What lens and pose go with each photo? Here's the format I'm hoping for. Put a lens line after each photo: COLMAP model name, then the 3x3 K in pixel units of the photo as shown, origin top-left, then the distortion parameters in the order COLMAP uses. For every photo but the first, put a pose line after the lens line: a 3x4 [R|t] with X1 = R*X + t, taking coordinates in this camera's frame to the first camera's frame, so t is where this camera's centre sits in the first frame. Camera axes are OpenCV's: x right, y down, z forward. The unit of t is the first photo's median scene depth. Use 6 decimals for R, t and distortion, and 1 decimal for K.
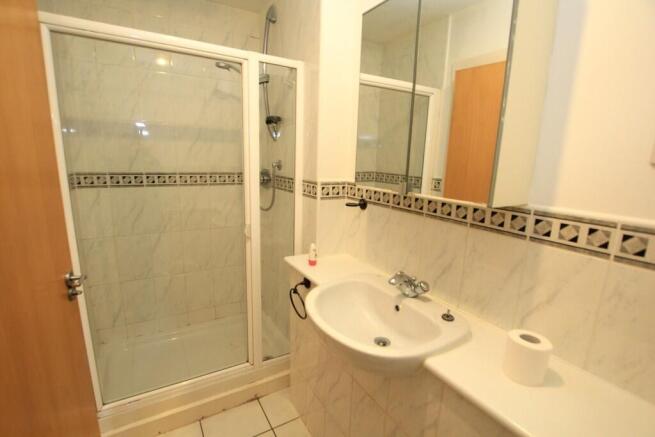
lens RADIAL K [[303.7, 0, 323.6], [0, 303.7, 222.1], [0, 0, 1]] dist [-0.029440, -0.000130]
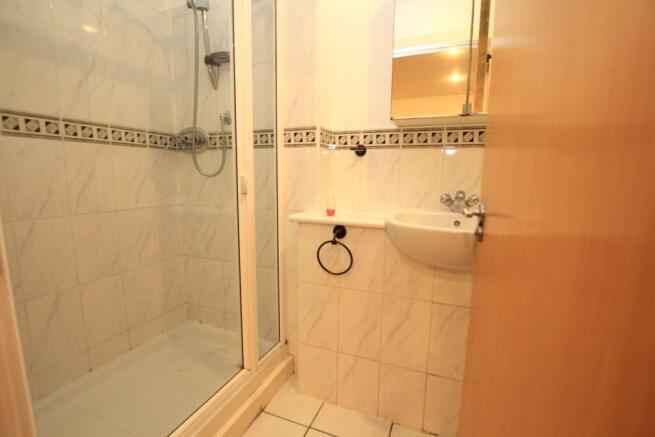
lens RADIAL K [[303.7, 0, 323.6], [0, 303.7, 222.1], [0, 0, 1]] dist [-0.029440, -0.000130]
pose [[0.796003, -0.111062, 0.595017, -0.484860], [0.138019, 0.990430, 0.000229, 0.129425], [-0.589348, 0.081941, 0.803713, 0.247812]]
